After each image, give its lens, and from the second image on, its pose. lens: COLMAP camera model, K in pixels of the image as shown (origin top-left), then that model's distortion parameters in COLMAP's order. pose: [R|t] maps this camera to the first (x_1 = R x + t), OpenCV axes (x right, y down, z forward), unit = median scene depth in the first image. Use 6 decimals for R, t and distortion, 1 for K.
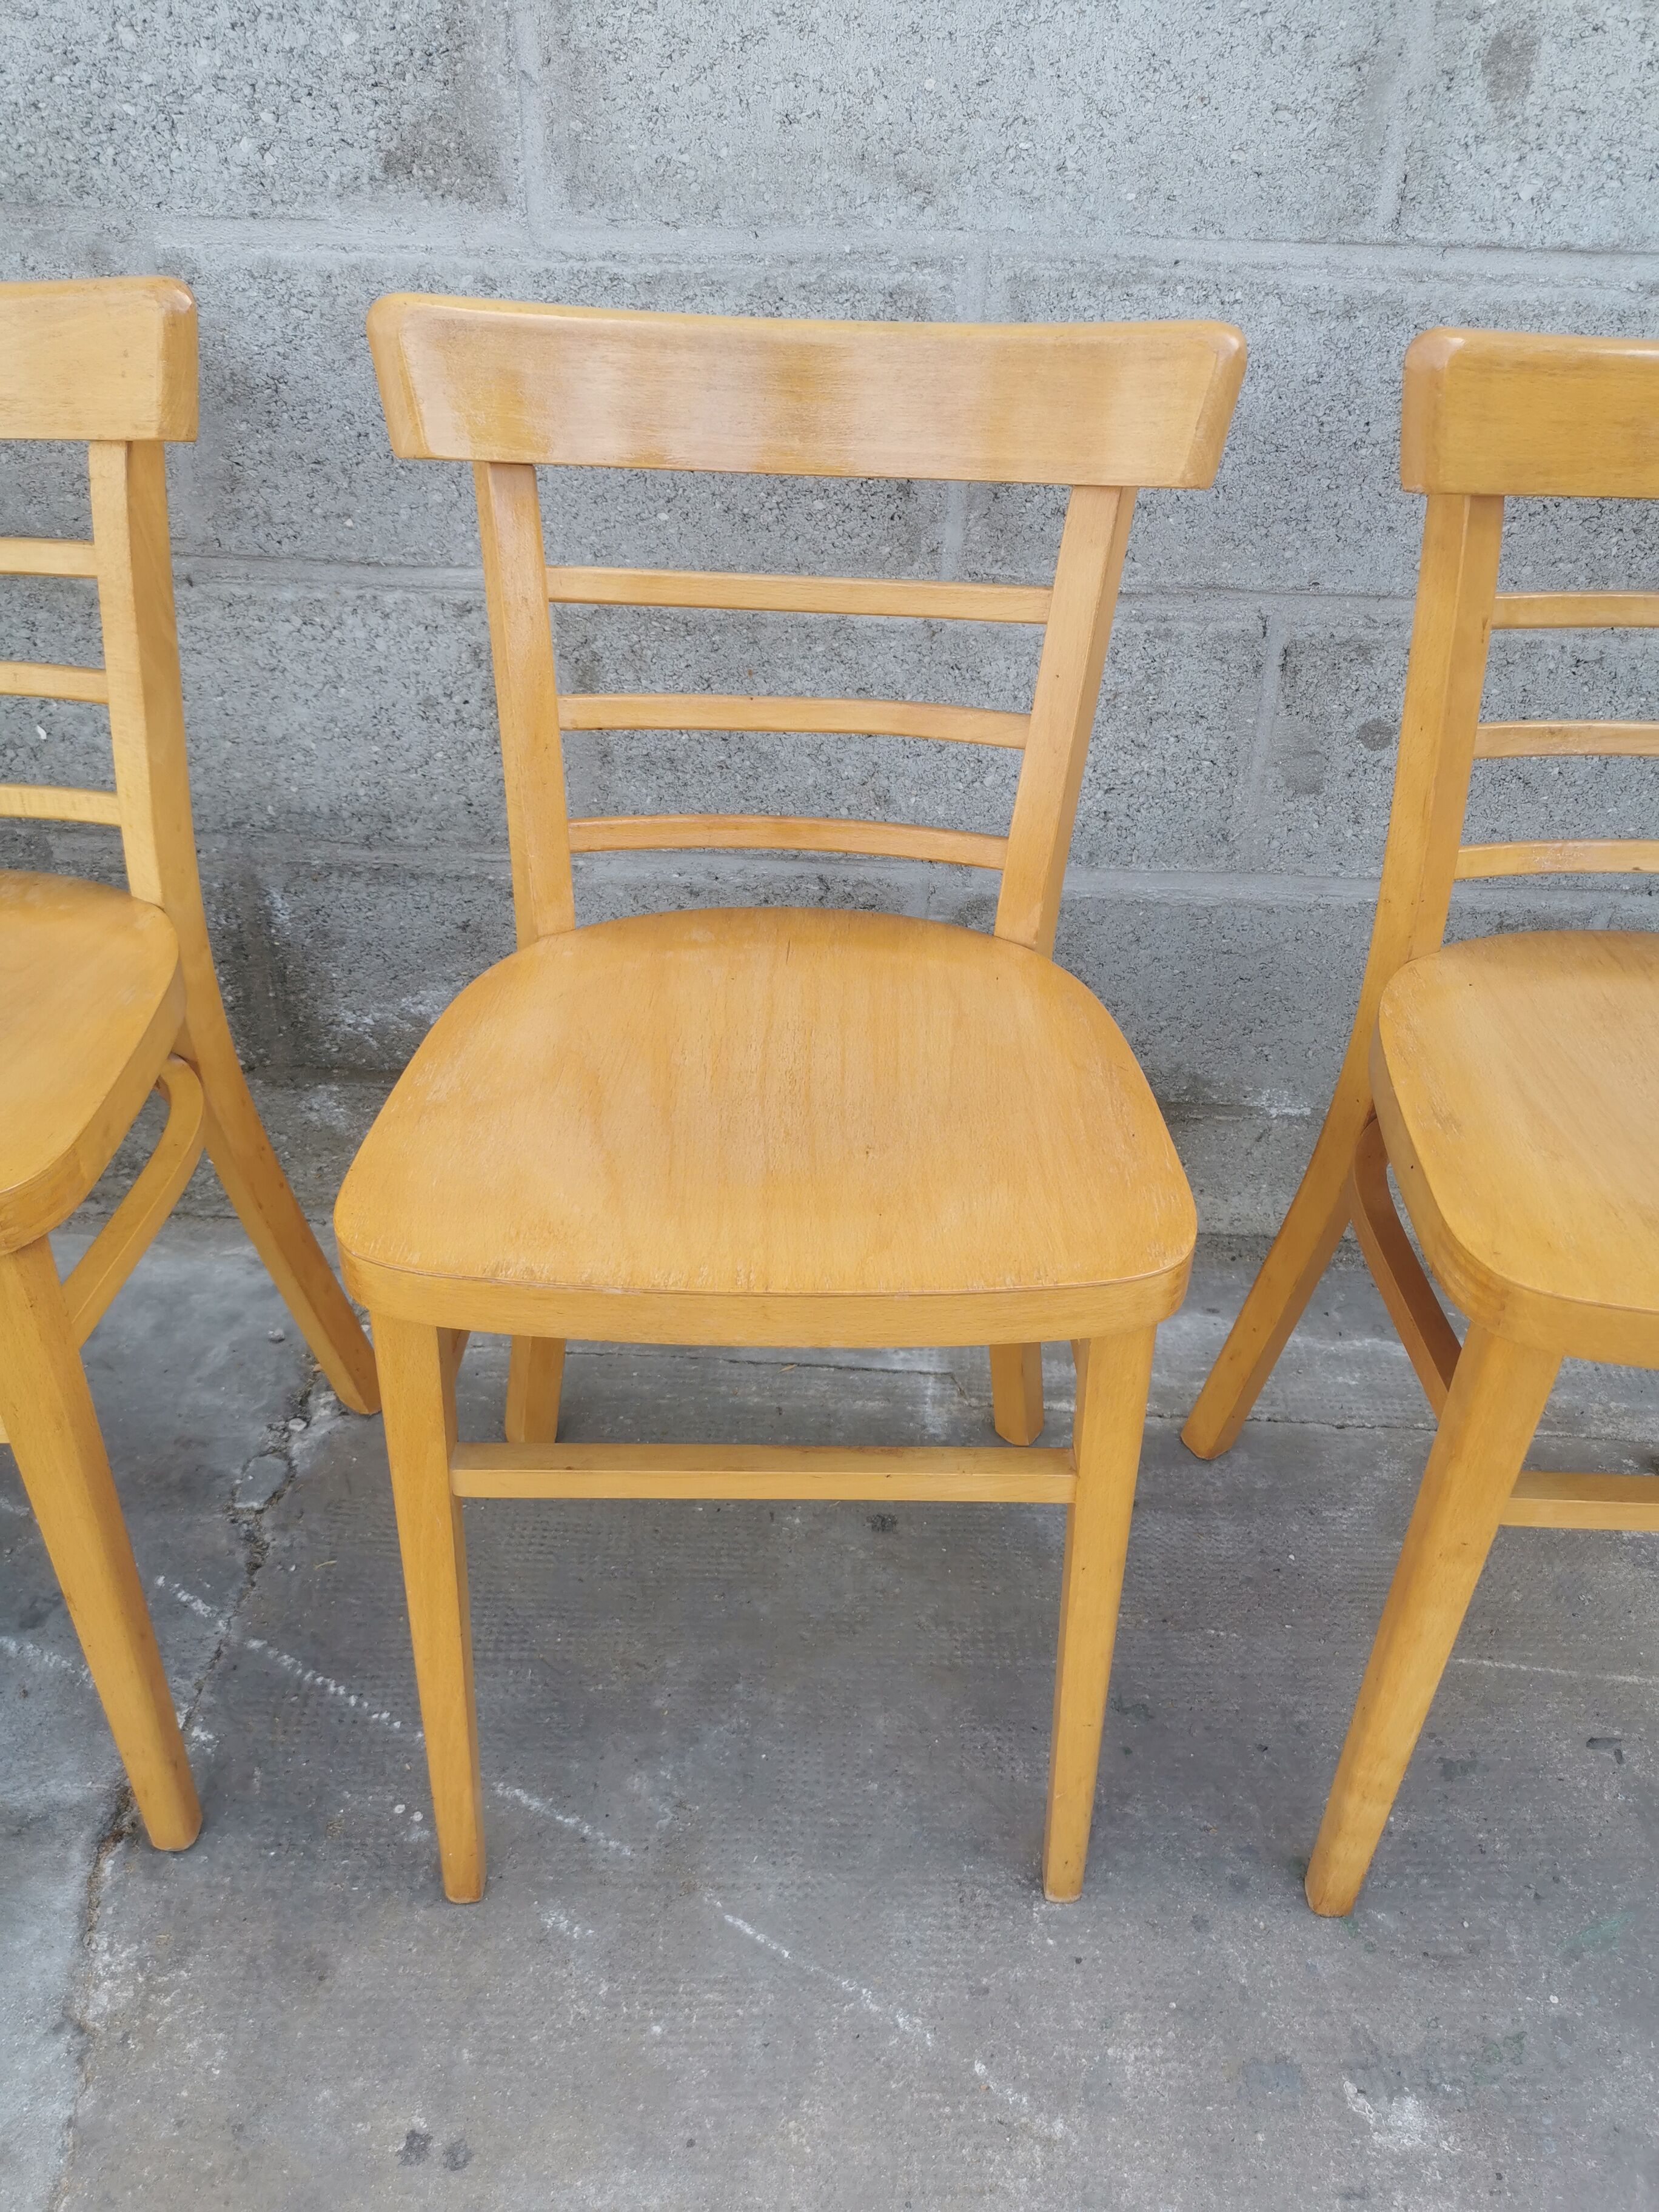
lens RADIAL K [[1736.9, 0, 815.2], [0, 1736.9, 1113.4], [0, 0, 1]] dist [0.053790, -0.032171]
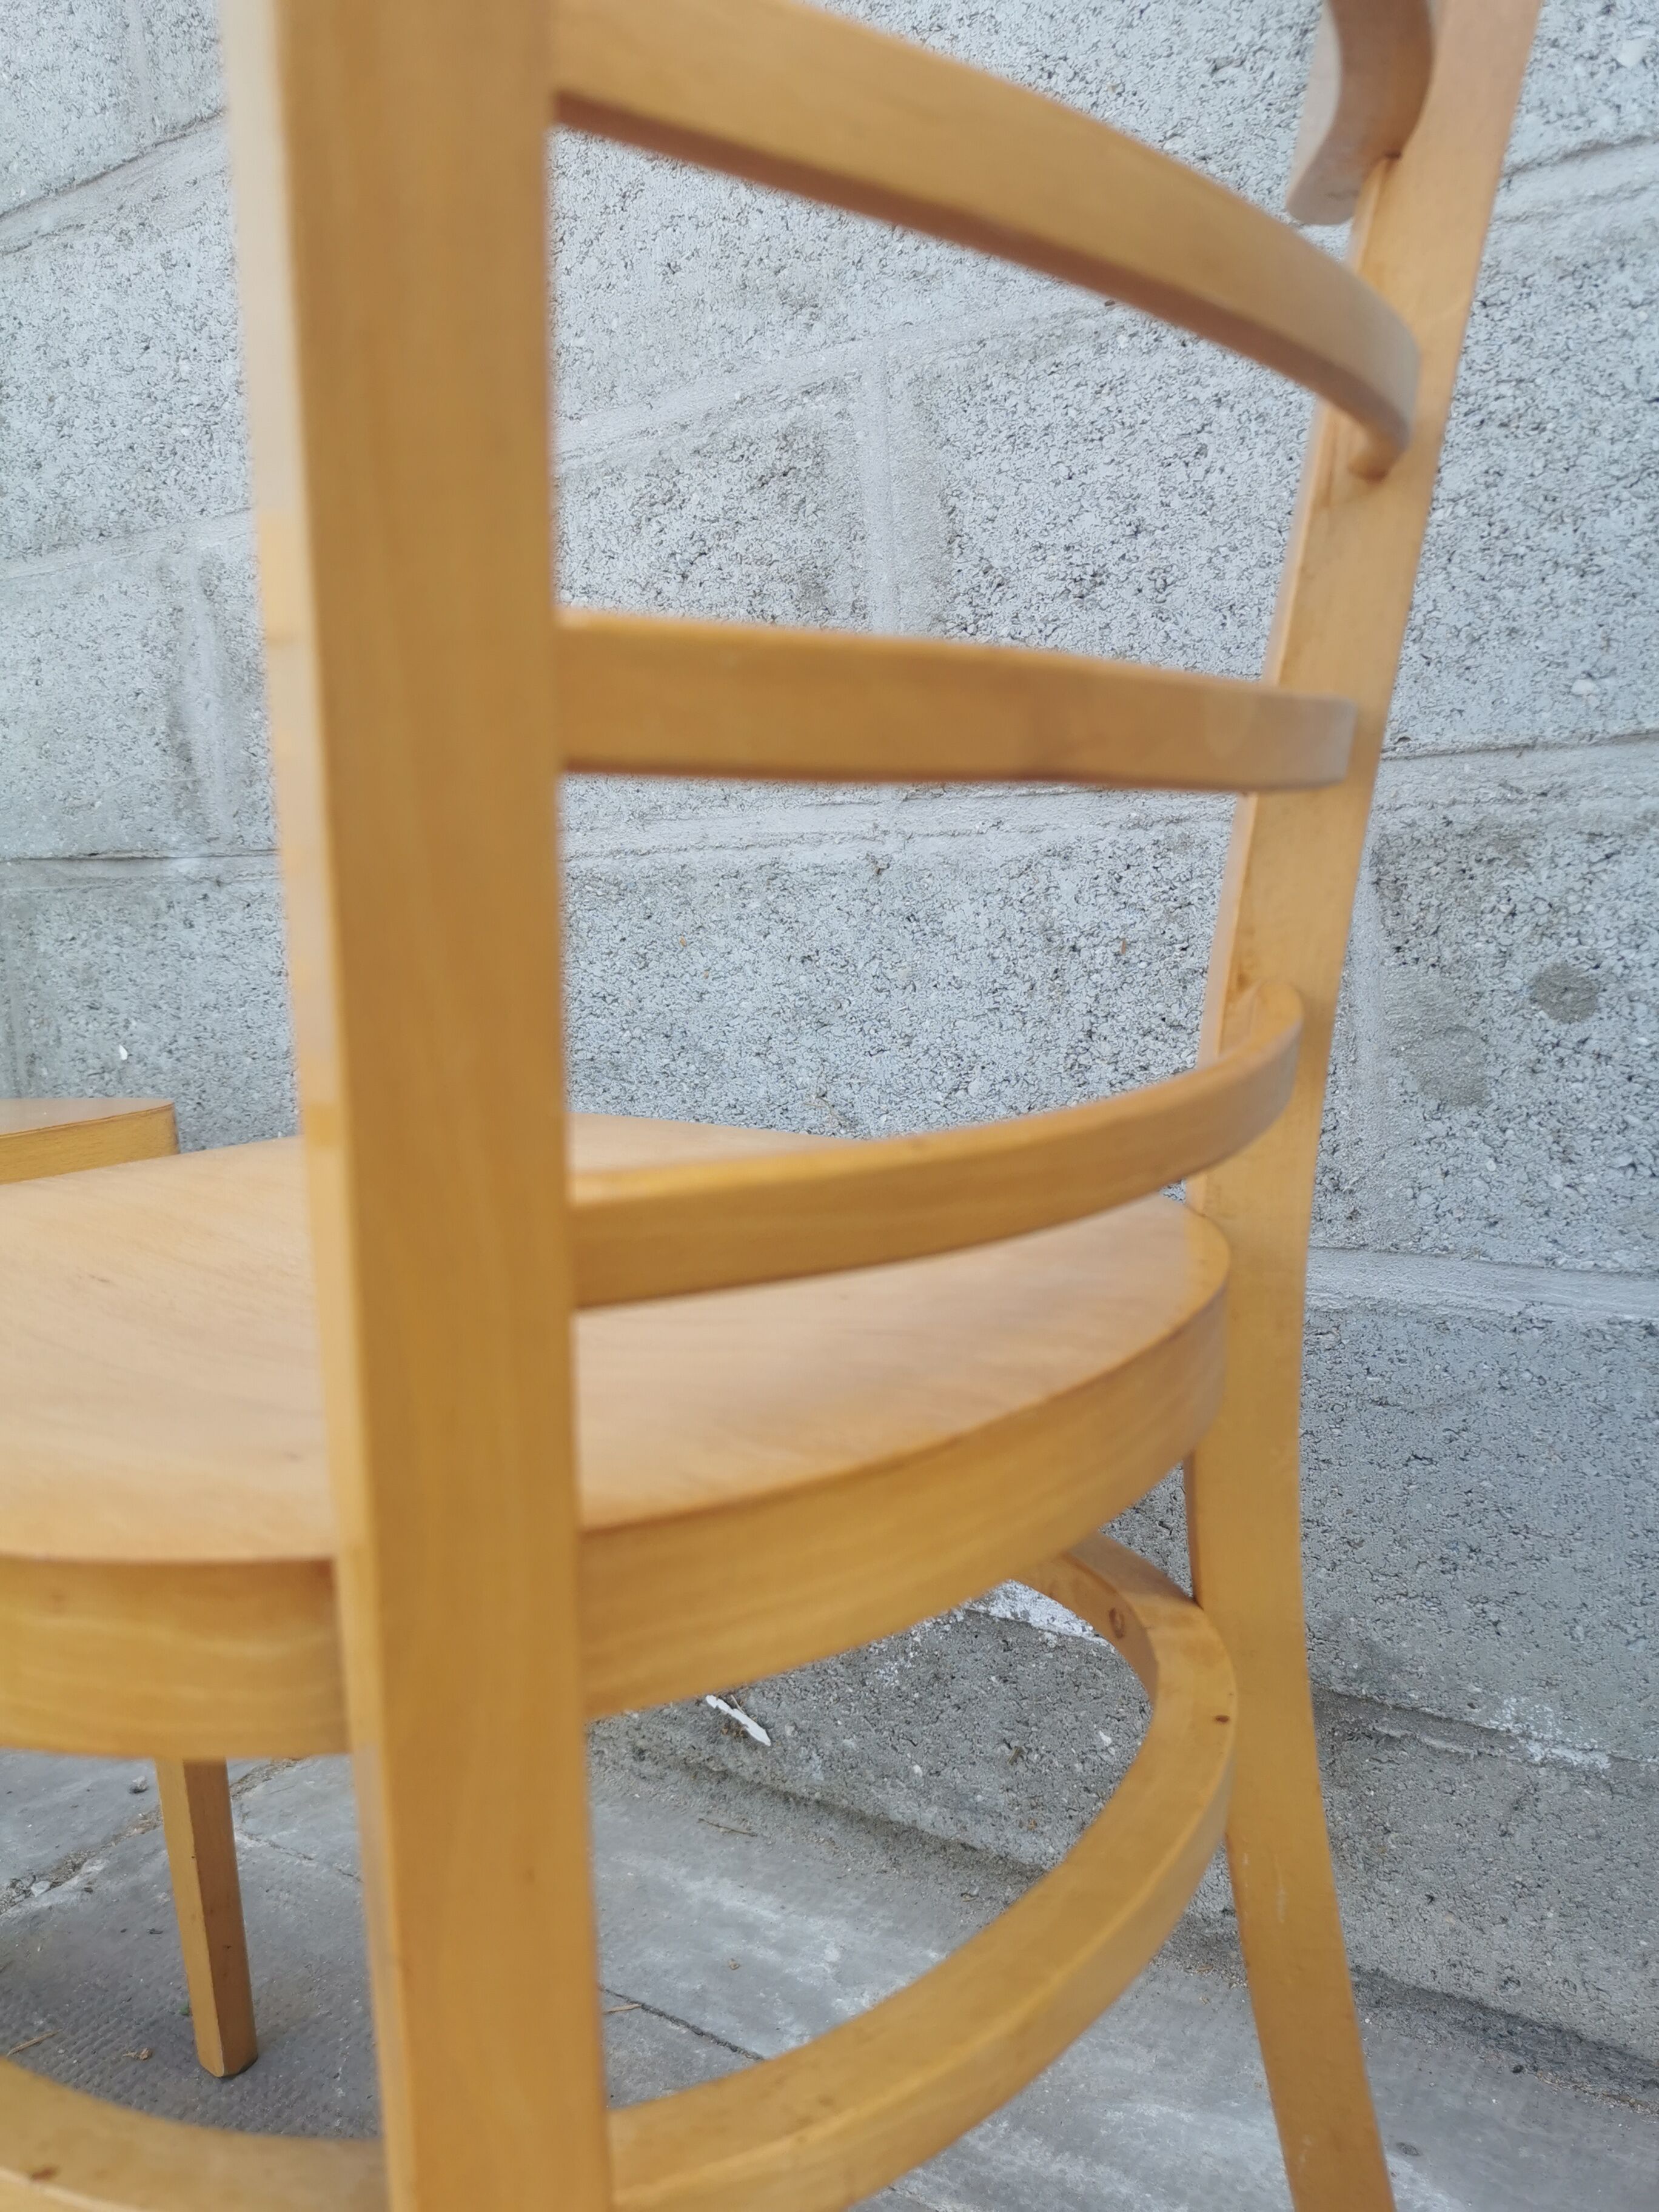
lens RADIAL K [[1736.9, 0, 818.8], [0, 1736.9, 1111.7], [0, 0, 1]] dist [0.053790, -0.032171]
pose [[0.845322, 0.003707, -0.534244, 0.433573], [-0.227559, 0.907230, -0.353767, 0.073285], [0.483370, 0.420619, 0.767745, 0.487387]]
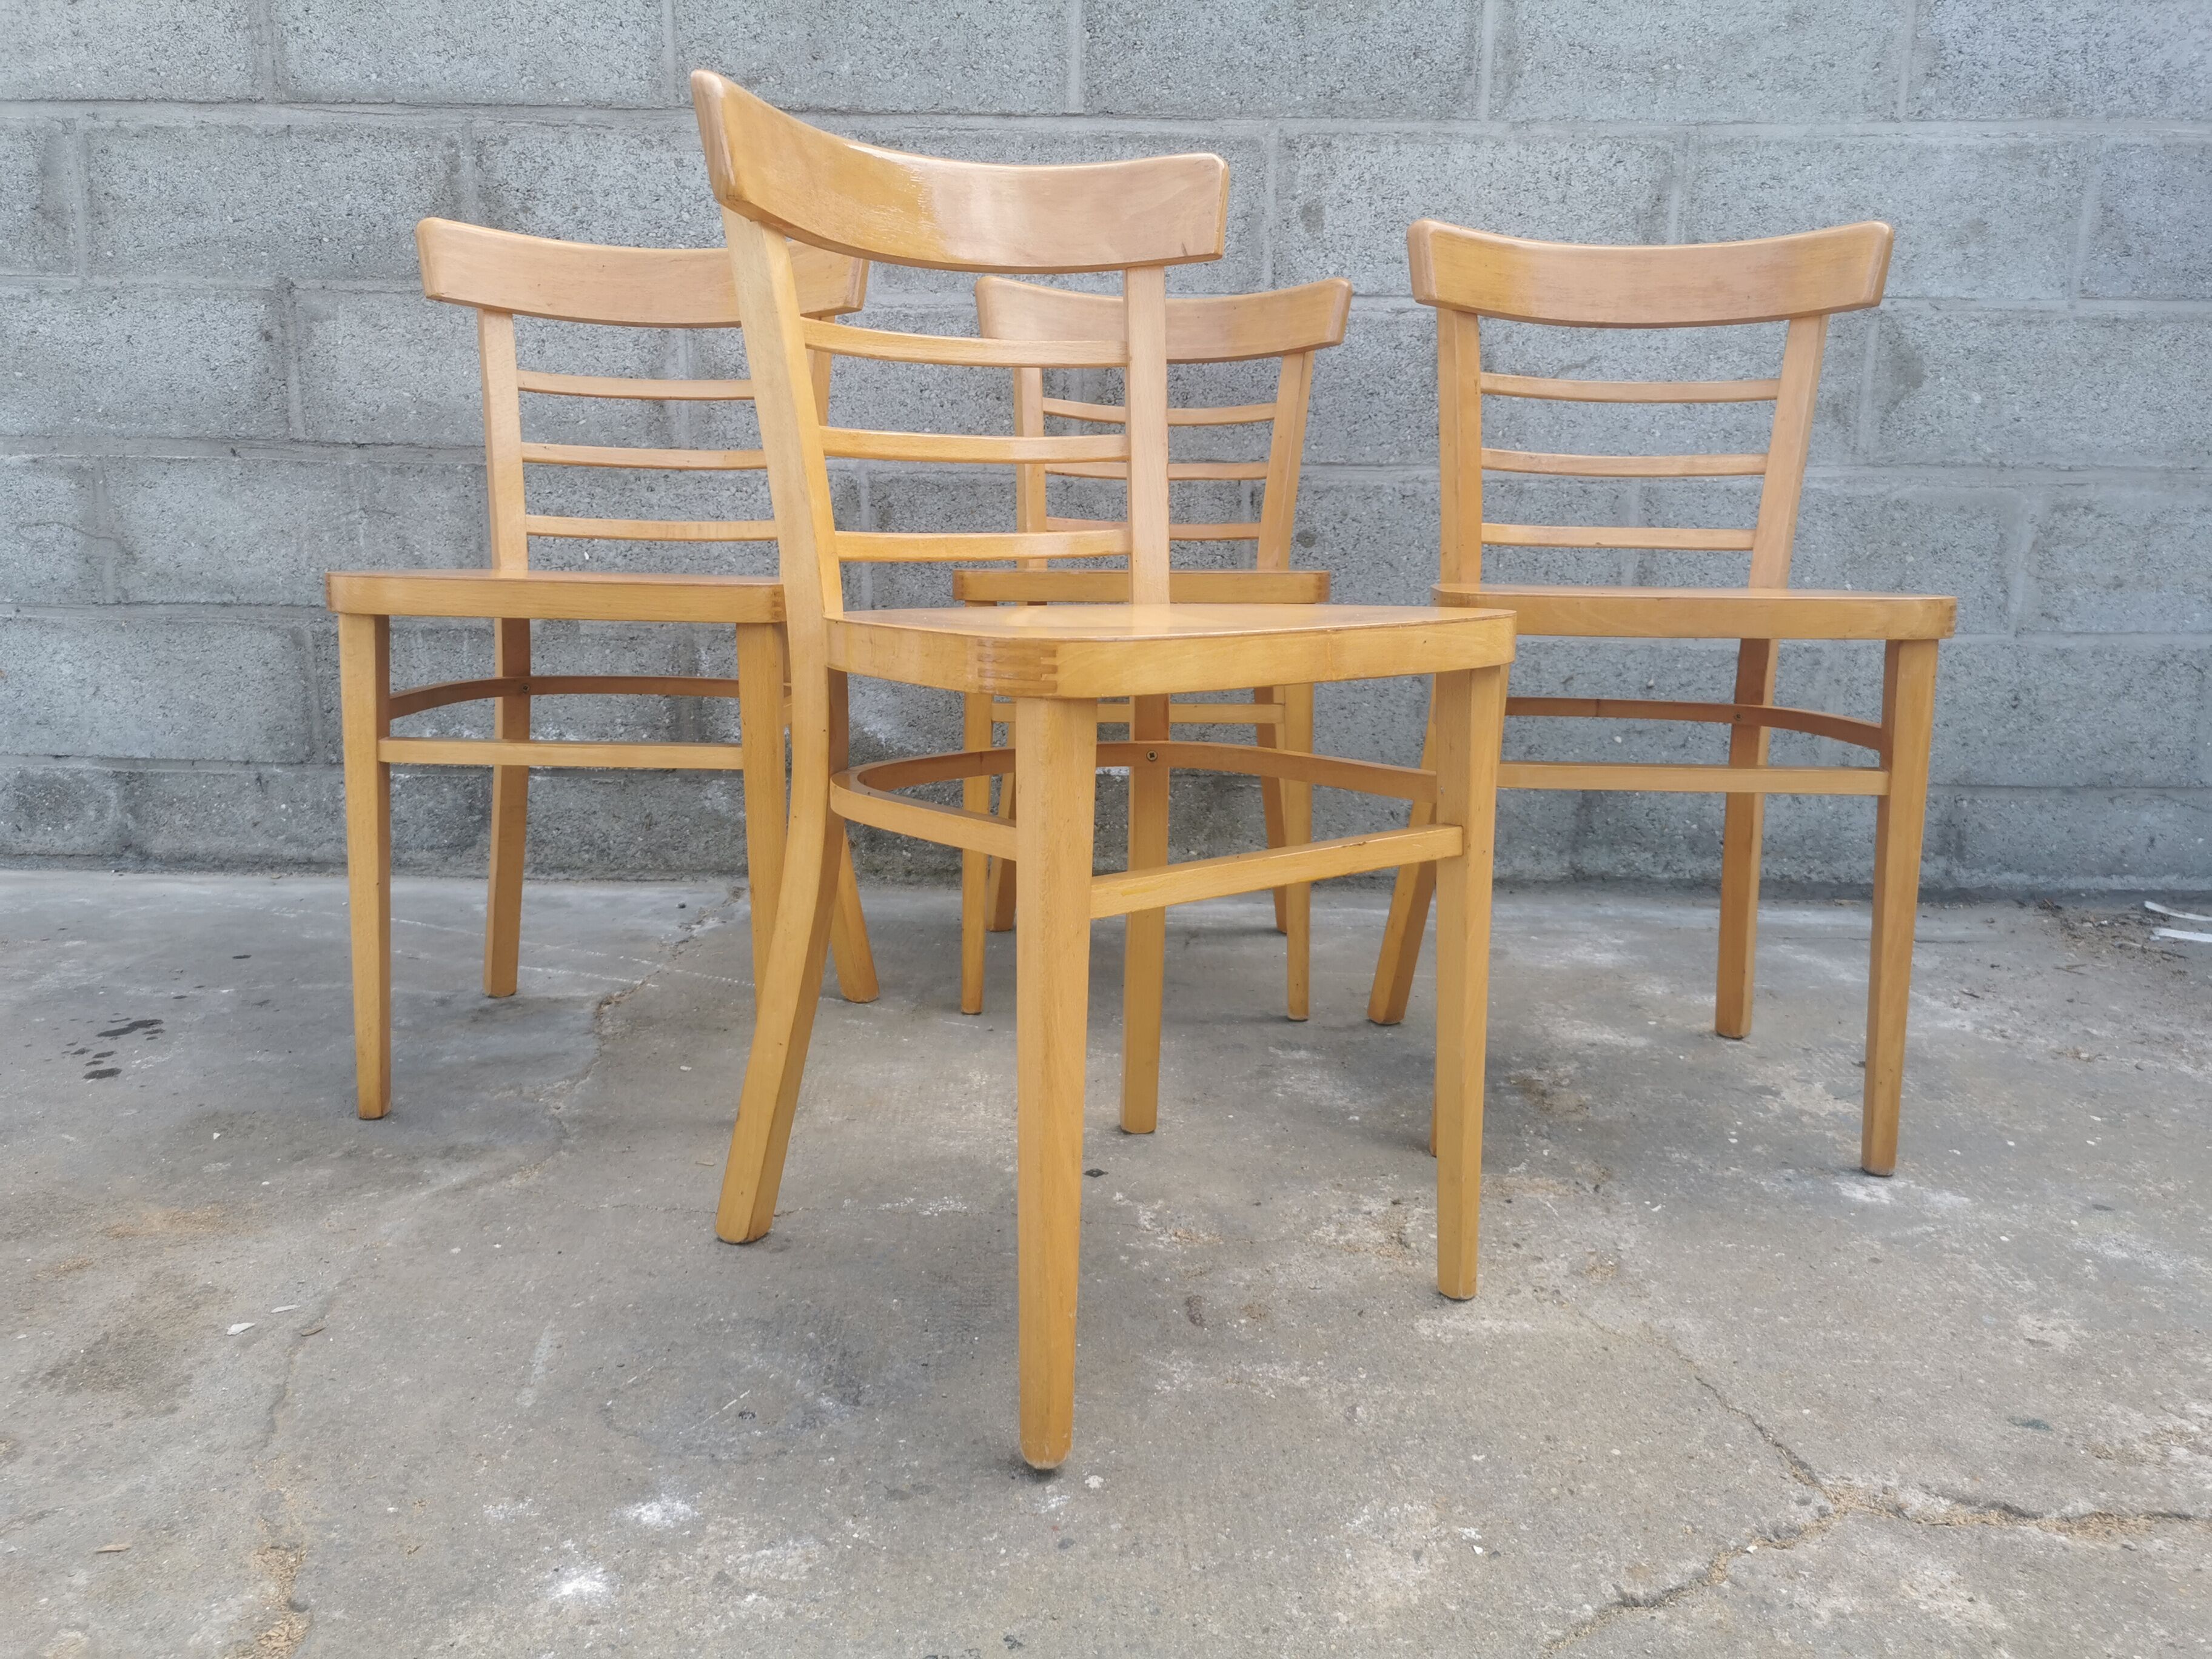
lens RADIAL K [[1736.9, 0, 1097.3], [0, 1736.9, 846.3], [0, 0, 1]] dist [0.053790, -0.032171]
pose [[0.999885, -0.011769, 0.009546, 0.077966], [0.014477, 0.928013, -0.372267, 0.807159], [-0.004477, 0.372362, 0.928077, -0.627547]]
